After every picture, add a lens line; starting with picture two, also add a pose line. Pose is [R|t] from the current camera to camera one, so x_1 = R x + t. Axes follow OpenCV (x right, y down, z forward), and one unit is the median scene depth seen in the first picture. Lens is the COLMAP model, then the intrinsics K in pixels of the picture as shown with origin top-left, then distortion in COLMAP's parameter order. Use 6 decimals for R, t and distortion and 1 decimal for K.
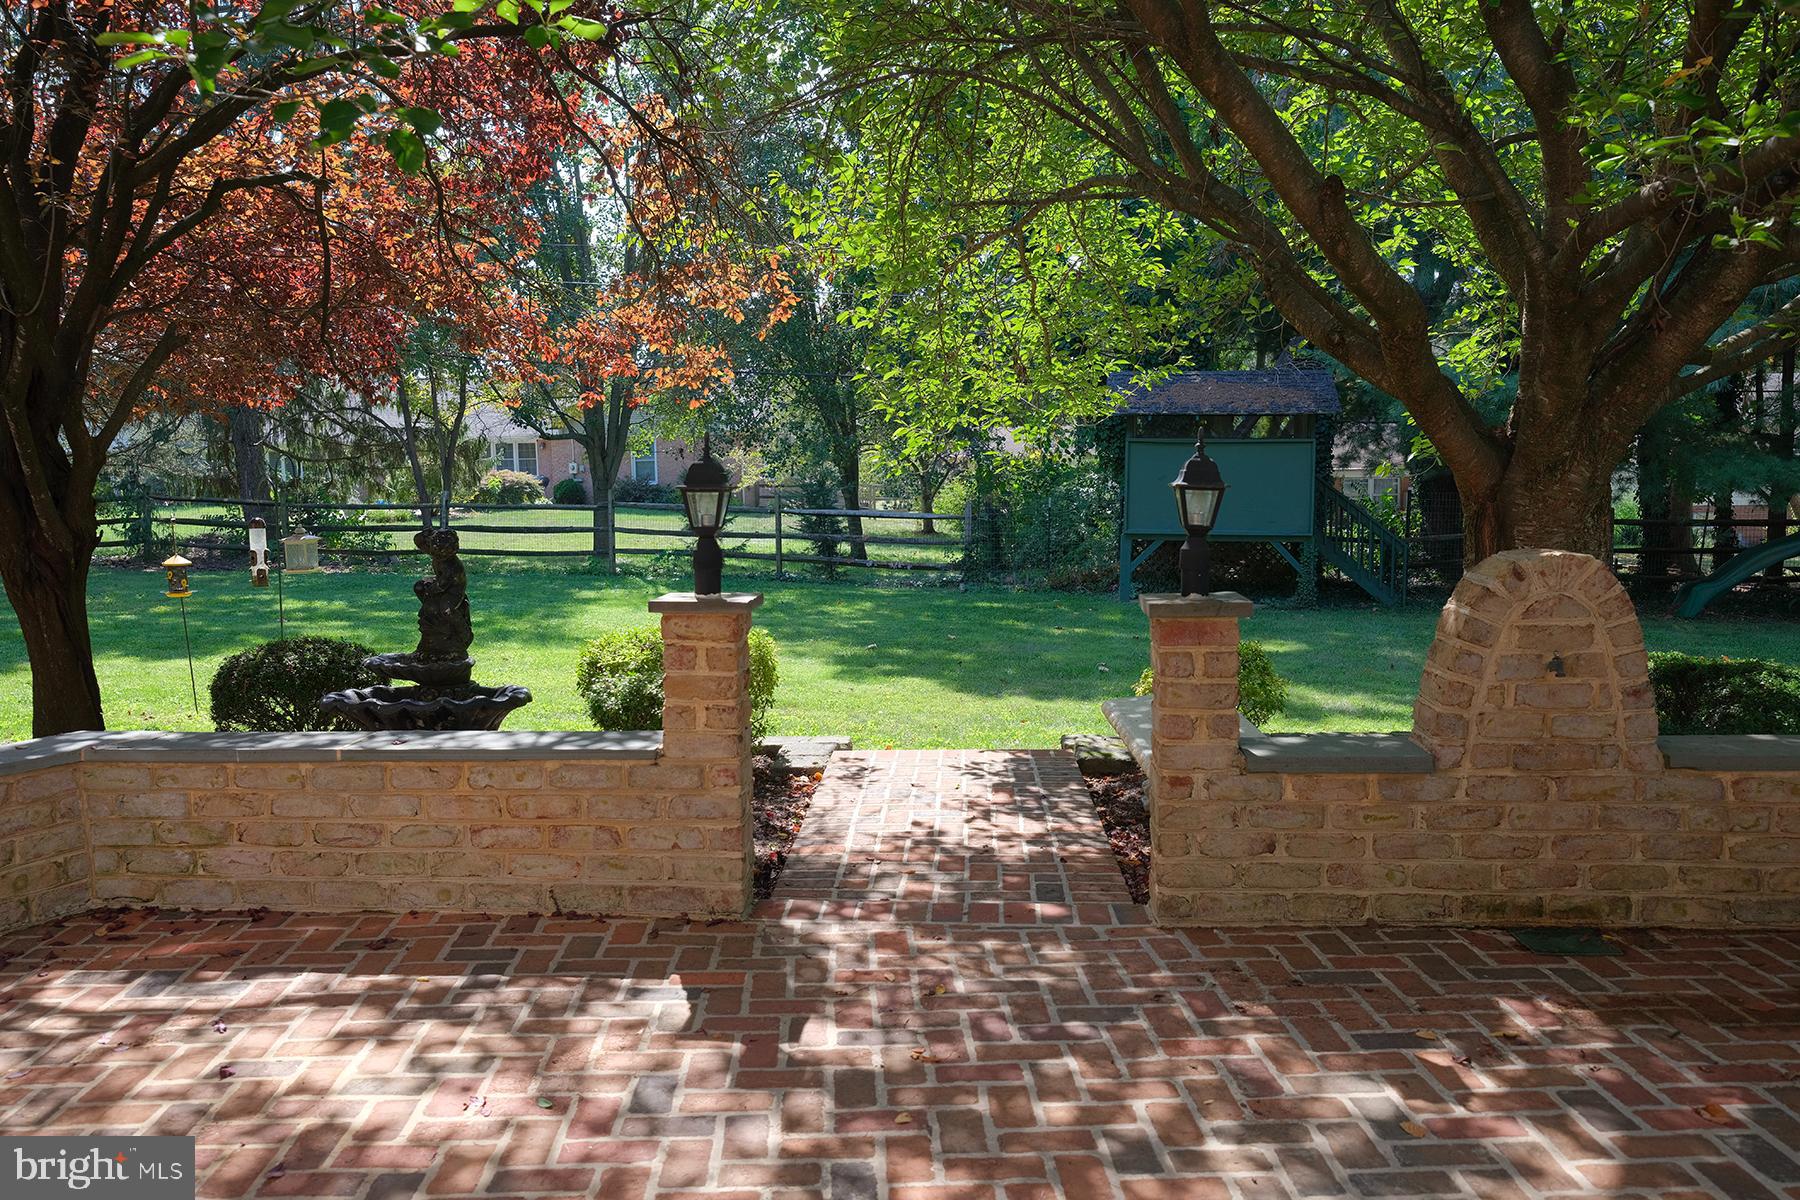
lens RADIAL K [[1386.8, 0, 908.1], [0, 1386.8, 551.3], [0, 0, 1]] dist [-0.009479, 0.000385]
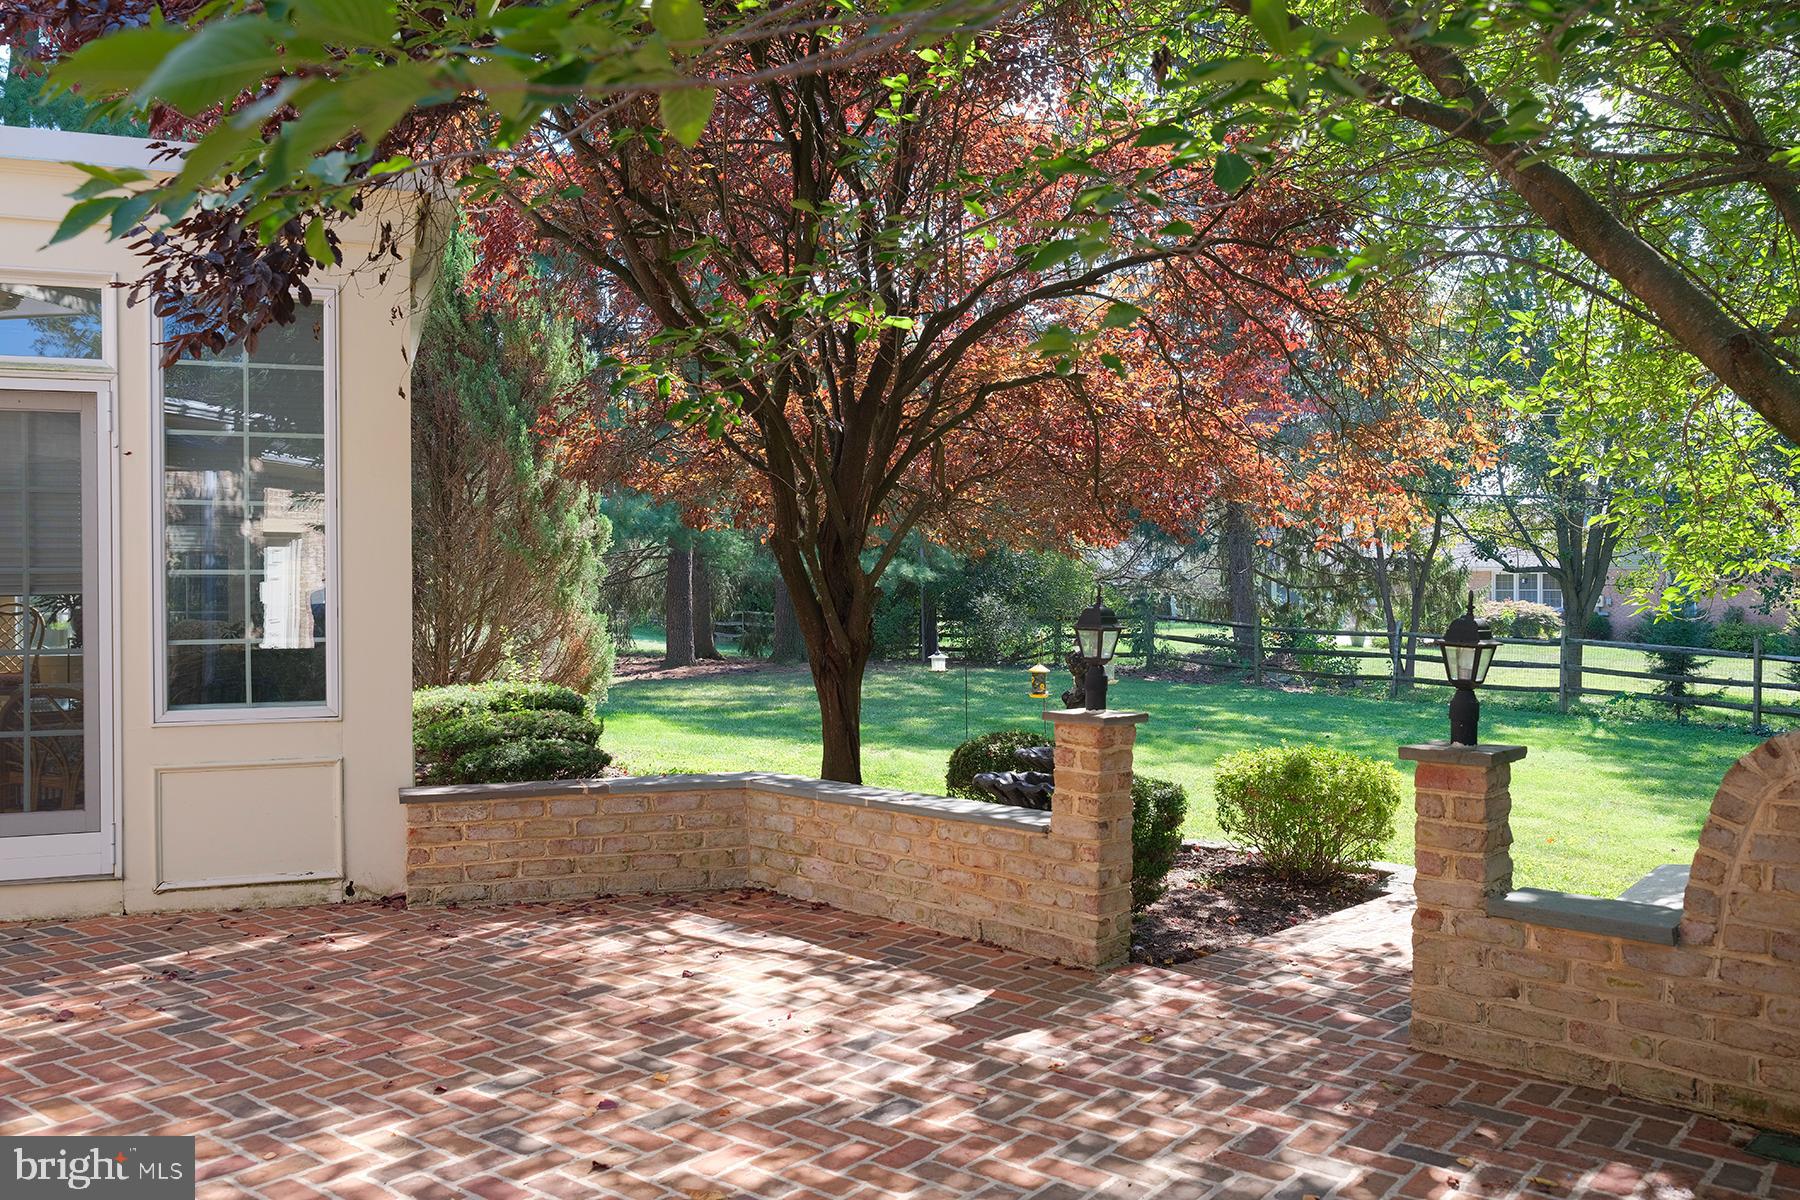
lens RADIAL K [[1386.8, 0, 908.1], [0, 1386.8, 551.3], [0, 0, 1]] dist [-0.009479, 0.000385]
pose [[0.779319, 0.004996, -0.626608, 0.559873], [-0.062053, 0.995669, -0.069236, -0.017006], [0.623548, 0.092840, 0.776253, -0.125345]]
